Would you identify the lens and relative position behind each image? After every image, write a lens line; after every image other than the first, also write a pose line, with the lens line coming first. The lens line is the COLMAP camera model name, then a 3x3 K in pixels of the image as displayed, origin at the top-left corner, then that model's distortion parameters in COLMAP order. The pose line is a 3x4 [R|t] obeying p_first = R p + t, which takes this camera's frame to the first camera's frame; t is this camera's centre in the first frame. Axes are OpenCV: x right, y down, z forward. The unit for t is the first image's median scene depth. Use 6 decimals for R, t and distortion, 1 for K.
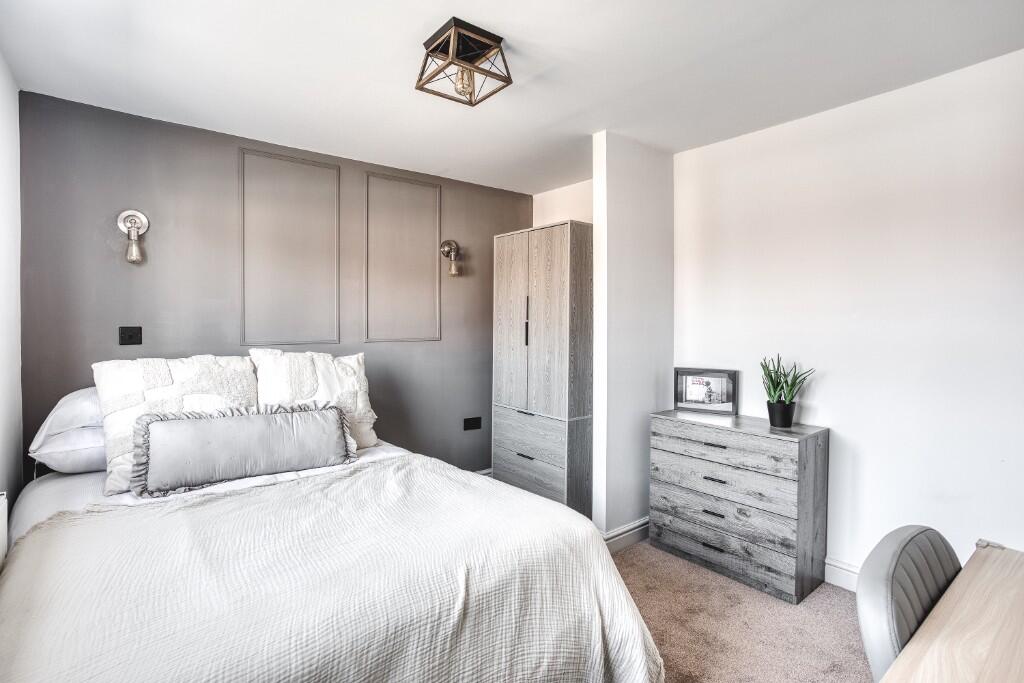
lens RADIAL K [[503.8, 0, 512.0], [0, 503.8, 341.5], [0, 0, 1]] dist [-0.044169, -0.000143]
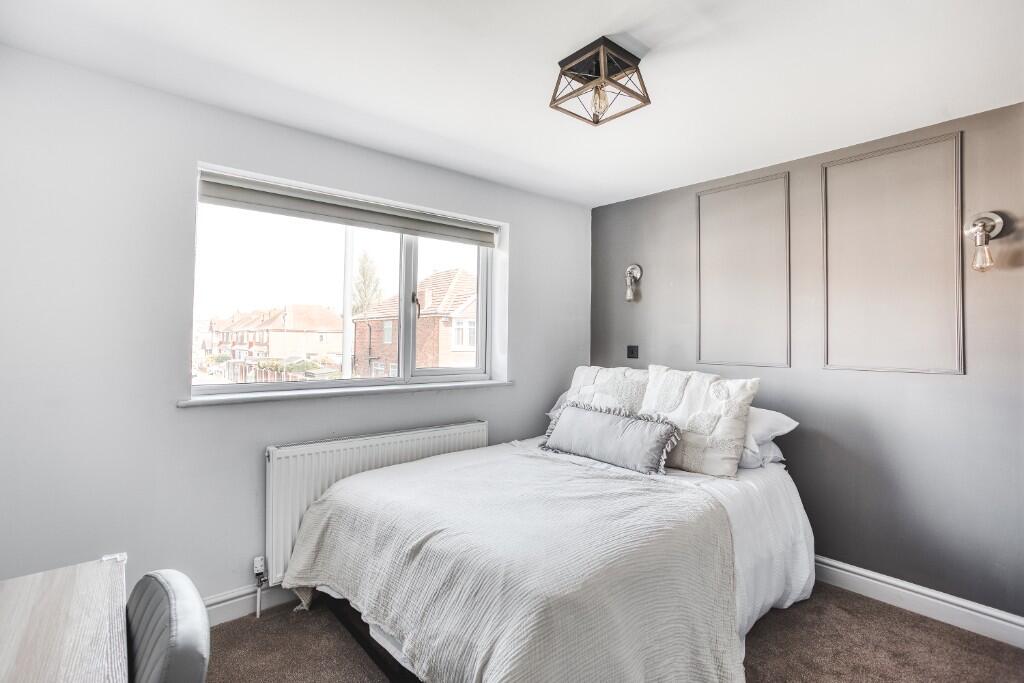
lens RADIAL K [[503.8, 0, 512.0], [0, 503.8, 341.5], [0, 0, 1]] dist [-0.044169, -0.000143]
pose [[0.028292, 0.001786, -0.999598, 0.678031], [-0.044511, 0.999009, 0.000525, -0.028062], [0.998608, 0.044479, 0.028343, 0.615364]]
